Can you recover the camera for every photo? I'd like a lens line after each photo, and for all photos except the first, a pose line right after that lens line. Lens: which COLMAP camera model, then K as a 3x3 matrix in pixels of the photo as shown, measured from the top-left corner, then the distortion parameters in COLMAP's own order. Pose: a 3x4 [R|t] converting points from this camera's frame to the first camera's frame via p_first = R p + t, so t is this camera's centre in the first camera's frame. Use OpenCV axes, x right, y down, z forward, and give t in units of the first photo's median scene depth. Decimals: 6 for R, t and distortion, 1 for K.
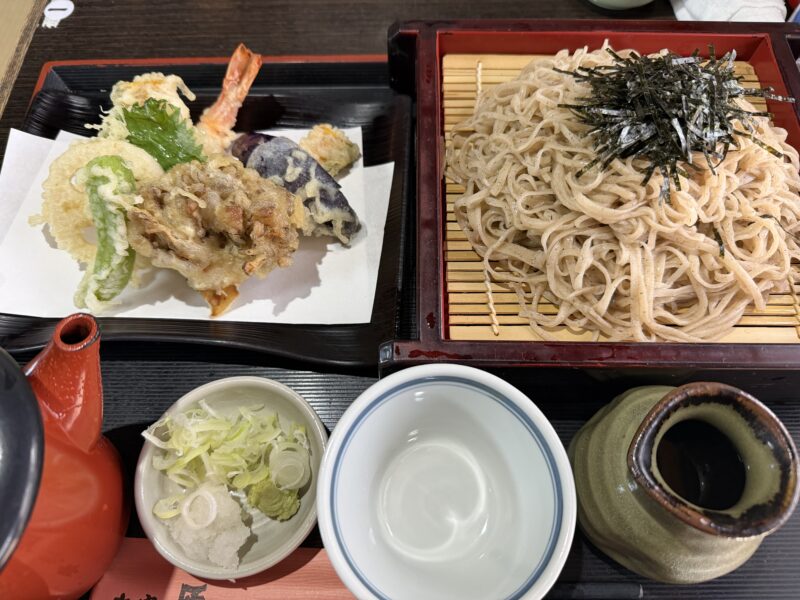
lens RADIAL K [[560.3, 0, 400.0], [0, 560.3, 300.0], [0, 0, 1]] dist [-0.019547, 0.004166]
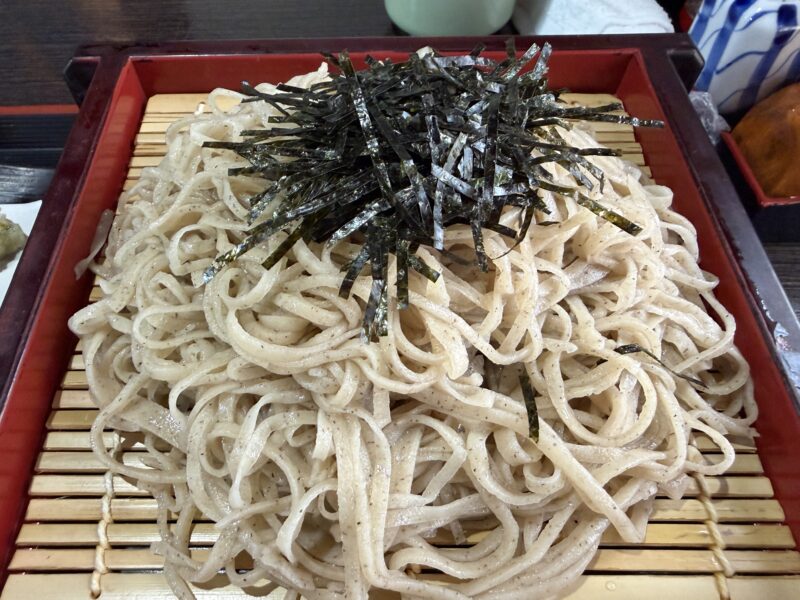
lens RADIAL K [[482.9, 0, 400.0], [0, 482.9, 300.0], [0, 0, 1]] dist [0.007097, 0.001380]
pose [[0.999811, -0.011530, -0.015622, 0.462687], [0.009331, 0.990913, -0.134177, -0.138492], [0.017027, 0.134006, 0.990834, 0.560751]]
